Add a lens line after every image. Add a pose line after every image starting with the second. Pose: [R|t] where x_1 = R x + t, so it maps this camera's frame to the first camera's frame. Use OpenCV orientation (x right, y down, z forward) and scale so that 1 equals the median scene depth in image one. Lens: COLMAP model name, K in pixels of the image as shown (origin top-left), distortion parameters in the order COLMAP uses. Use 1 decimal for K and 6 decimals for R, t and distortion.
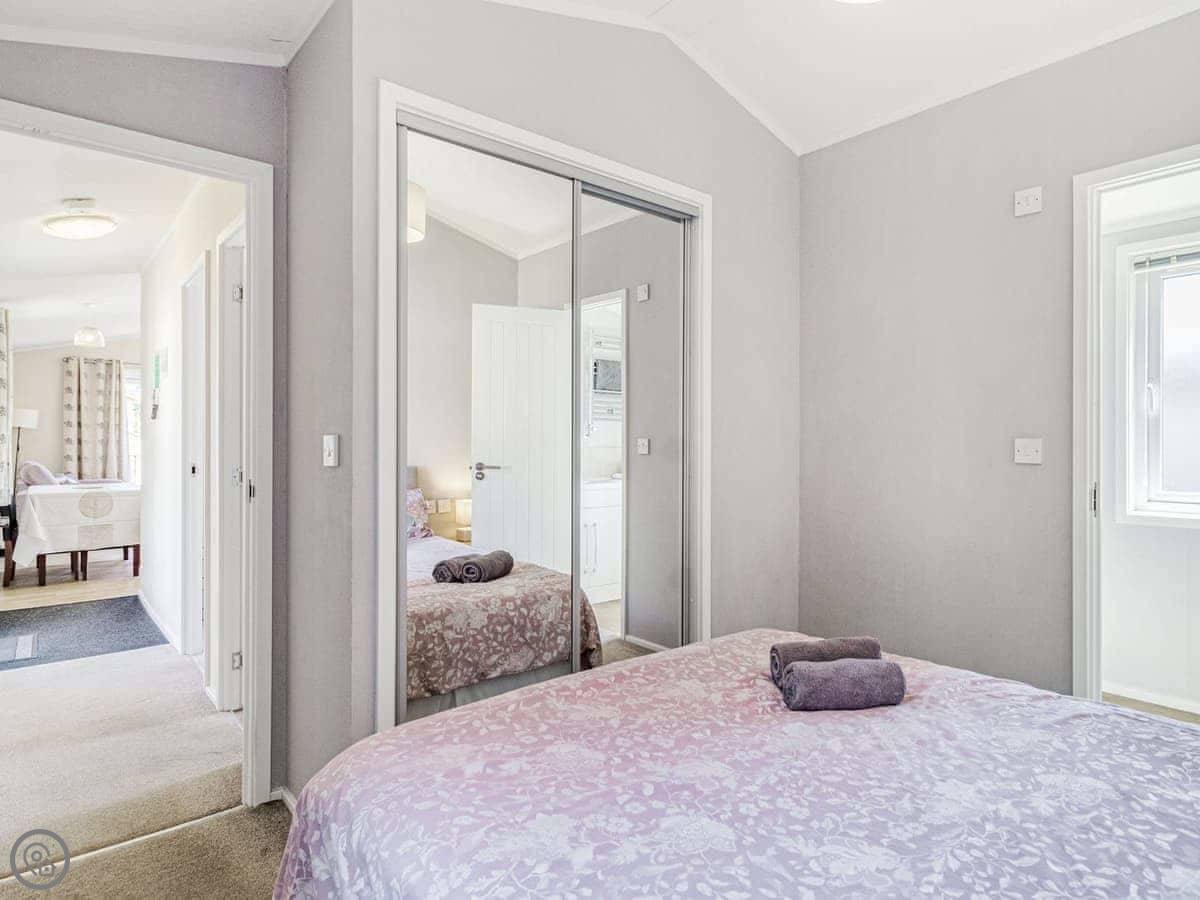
lens RADIAL K [[672.4, 0, 619.7], [0, 672.4, 442.6], [0, 0, 1]] dist [-0.000232, 0.000956]
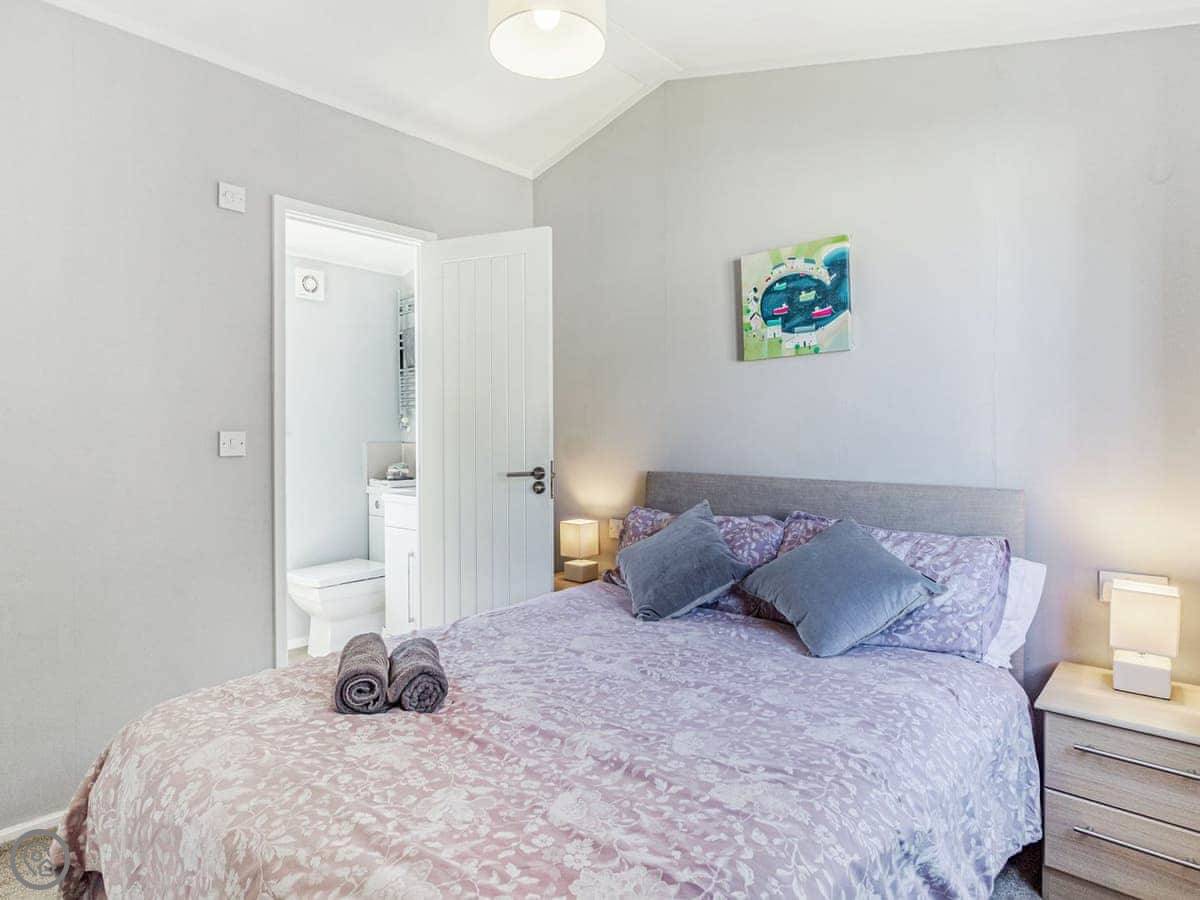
lens RADIAL K [[672.4, 0, 619.7], [0, 672.4, 442.6], [0, 0, 1]] dist [-0.000232, 0.000956]
pose [[-0.123597, -0.017508, 0.992178, -0.503053], [0.001923, 0.999838, 0.017883, -0.006618], [-0.992331, 0.004118, -0.123543, 0.578758]]
